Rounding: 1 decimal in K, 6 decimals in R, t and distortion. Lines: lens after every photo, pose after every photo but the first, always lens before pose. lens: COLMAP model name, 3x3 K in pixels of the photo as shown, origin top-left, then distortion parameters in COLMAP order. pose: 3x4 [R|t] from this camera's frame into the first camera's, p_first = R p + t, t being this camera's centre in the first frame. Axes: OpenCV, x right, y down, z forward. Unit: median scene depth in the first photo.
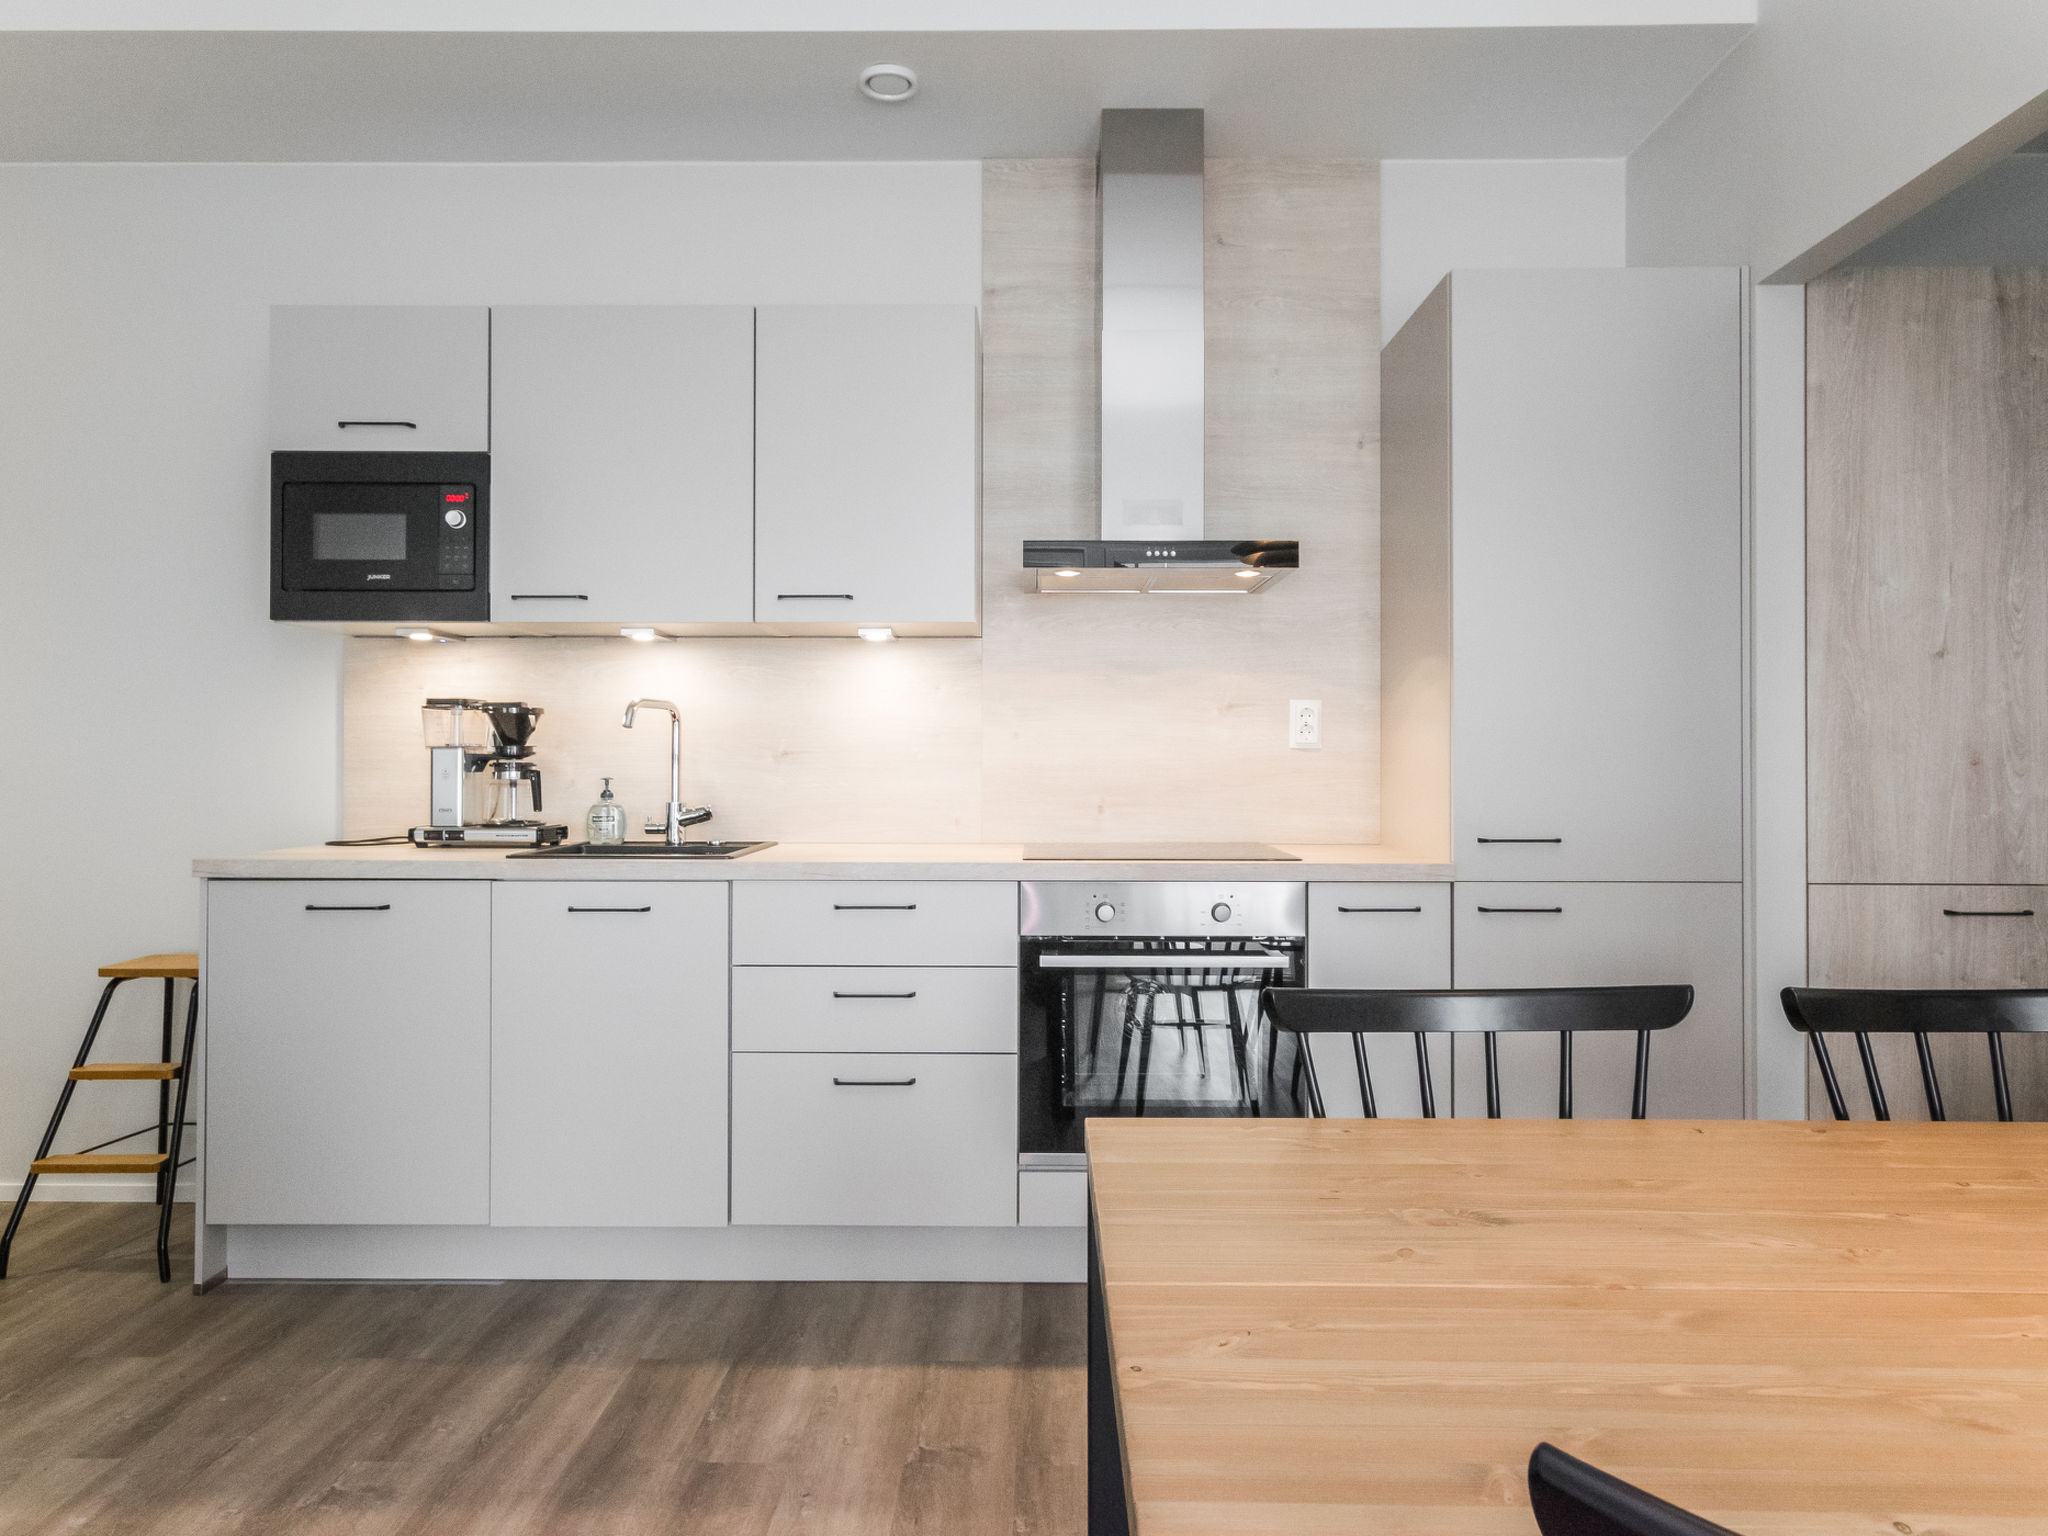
lens RADIAL K [[1369.7, 0, 1069.7], [0, 1369.7, 740.4], [0, 0, 1]] dist [-0.003041, 0.008685]
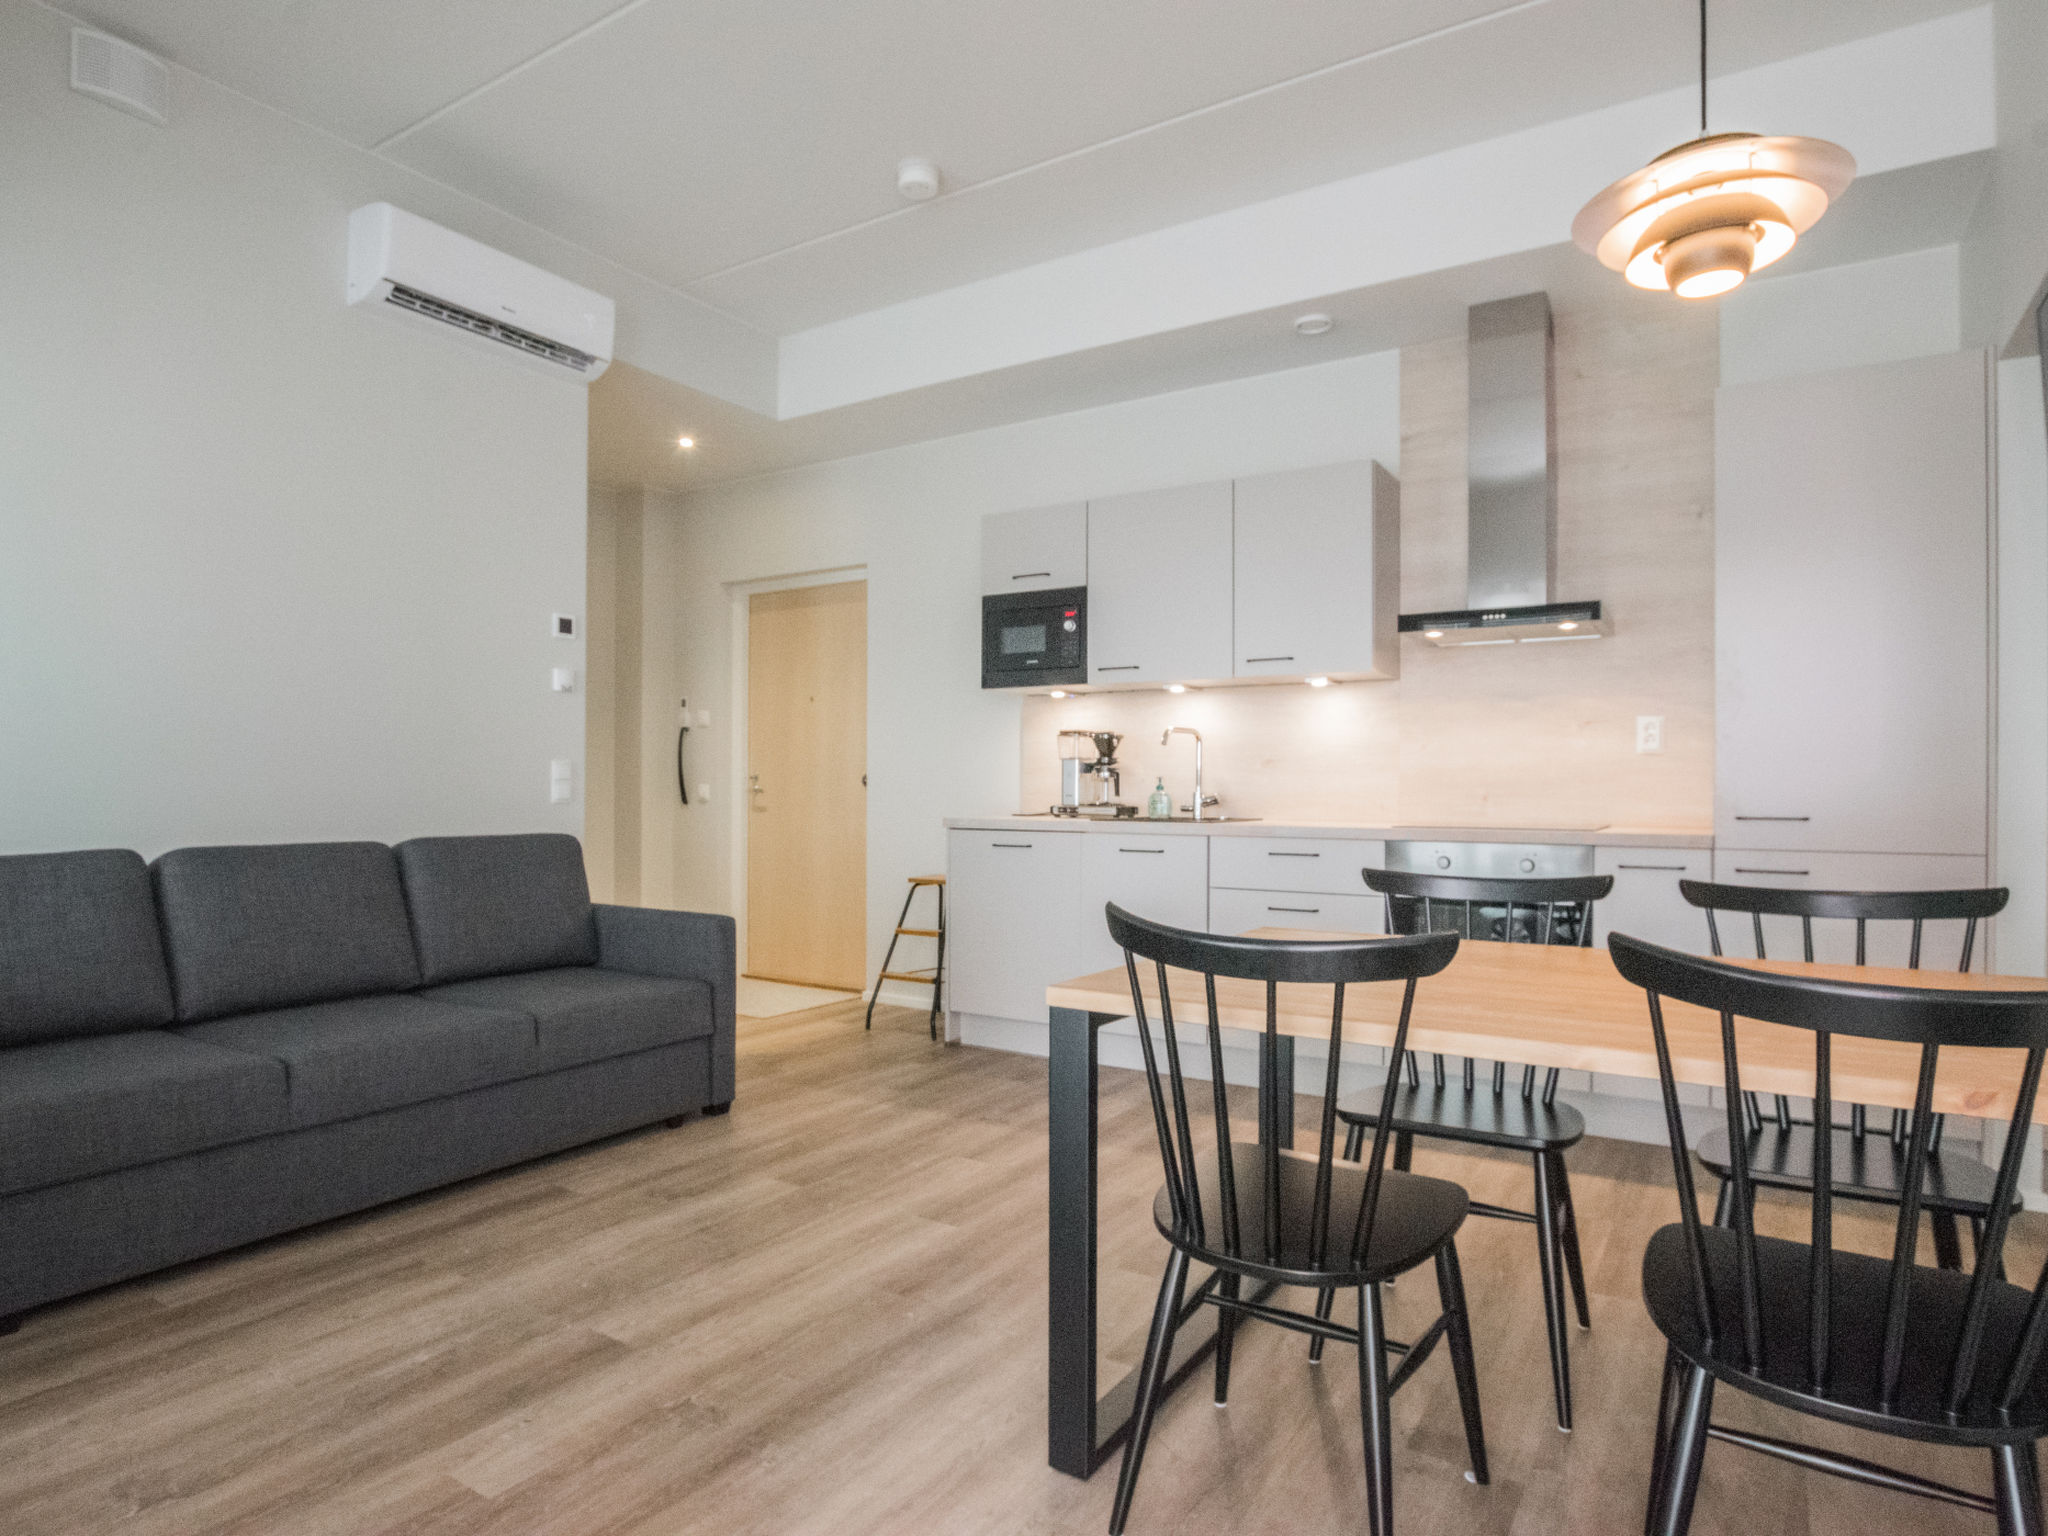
lens RADIAL K [[1190.2, 0, 1031.4], [0, 1190.2, 771.6], [0, 0, 1]] dist [-0.045576, 0.006925]
pose [[0.848708, -0.006239, -0.528825, 0.299206], [0.006554, 0.999978, -0.001279, 0.023386], [0.528821, -0.002380, 0.848730, -0.296497]]
